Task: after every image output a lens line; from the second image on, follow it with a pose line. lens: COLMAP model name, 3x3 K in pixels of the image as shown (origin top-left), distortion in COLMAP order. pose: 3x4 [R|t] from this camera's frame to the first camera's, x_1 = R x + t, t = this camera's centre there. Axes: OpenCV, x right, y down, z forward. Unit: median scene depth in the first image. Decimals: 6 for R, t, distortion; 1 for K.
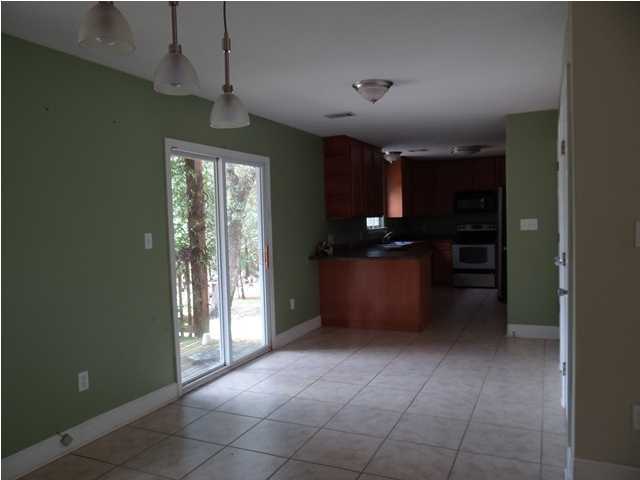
lens RADIAL K [[497.6, 0, 320.0], [0, 497.6, 240.0], [0, 0, 1]] dist [-0.005646, -0.001603]
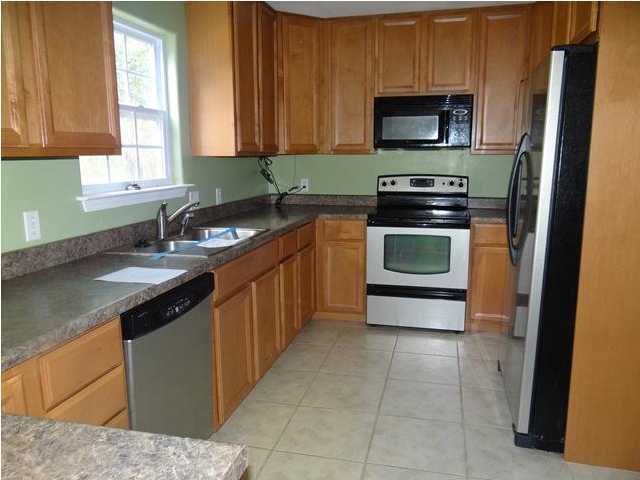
lens RADIAL K [[497.6, 0, 320.0], [0, 497.6, 240.0], [0, 0, 1]] dist [-0.005646, -0.001603]
pose [[0.981407, -0.011225, 0.191611, 0.152123], [-0.012138, 0.992661, 0.120323, -0.029056], [-0.191555, -0.120411, 0.974068, 0.619855]]
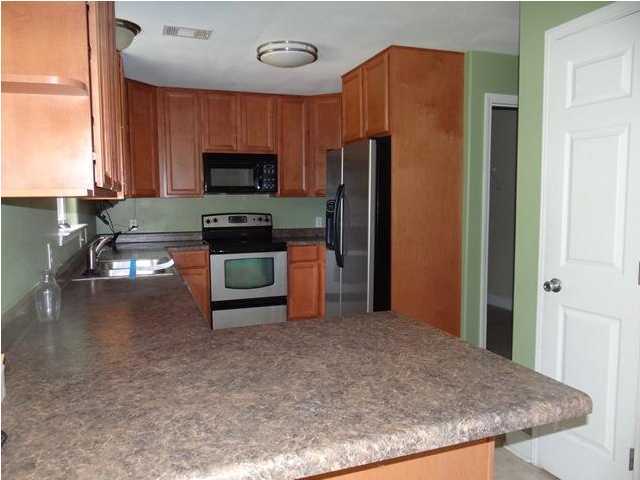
lens RADIAL K [[497.6, 0, 320.0], [0, 497.6, 240.0], [0, 0, 1]] dist [-0.005646, -0.001603]
pose [[0.703271, -0.040818, 0.709749, -0.014018], [0.022409, 0.999127, 0.035255, -0.021891], [-0.710569, -0.008889, 0.703571, 0.573702]]
